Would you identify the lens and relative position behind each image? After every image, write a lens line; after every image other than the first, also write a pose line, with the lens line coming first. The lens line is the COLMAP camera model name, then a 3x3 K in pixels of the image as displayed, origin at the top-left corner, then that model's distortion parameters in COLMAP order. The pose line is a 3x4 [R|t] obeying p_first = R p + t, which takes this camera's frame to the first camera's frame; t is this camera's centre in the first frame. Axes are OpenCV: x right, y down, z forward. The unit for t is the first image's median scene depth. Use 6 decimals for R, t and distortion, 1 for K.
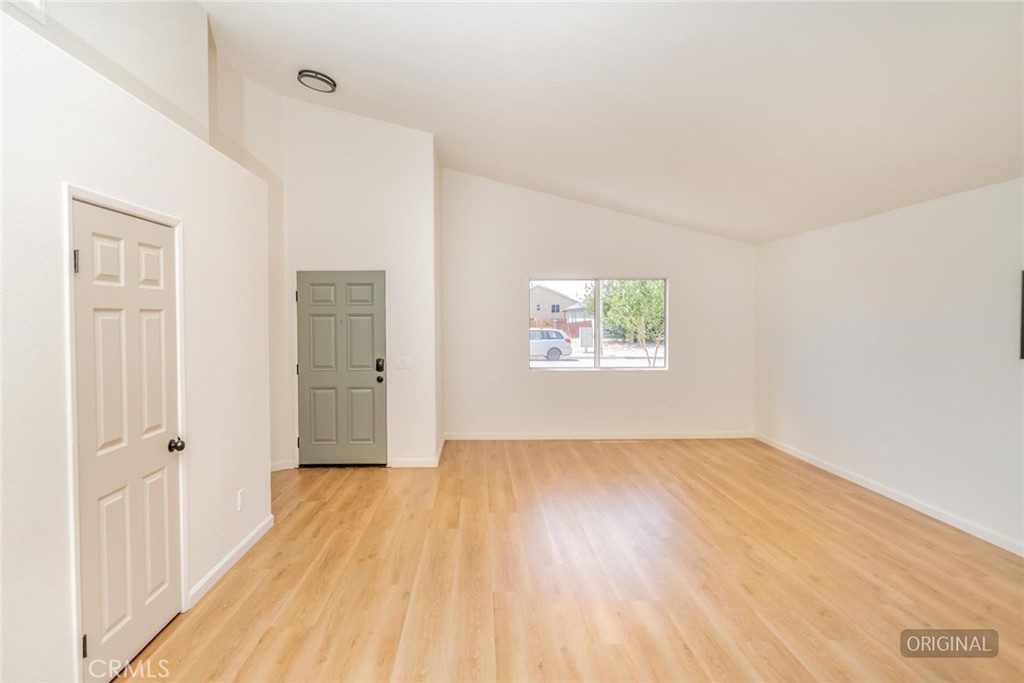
lens RADIAL K [[501.9, 0, 508.4], [0, 501.9, 337.4], [0, 0, 1]] dist [-0.000441, -0.000076]
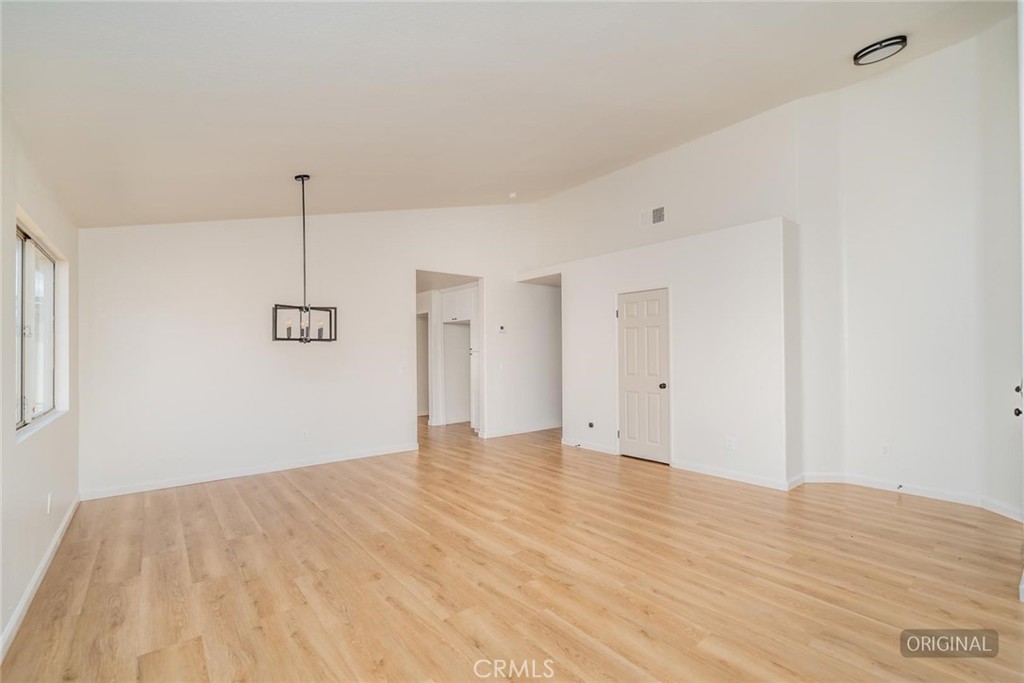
lens RADIAL K [[441.0, 0, 510.1], [0, 441.0, 344.3], [0, 0, 1]] dist [-0.000742, -0.000127]
pose [[-0.793777, -0.002076, -0.608205, 0.928383], [-0.013068, 0.999822, 0.013643, 0.008376], [0.608068, 0.018778, -0.793663, 1.837758]]
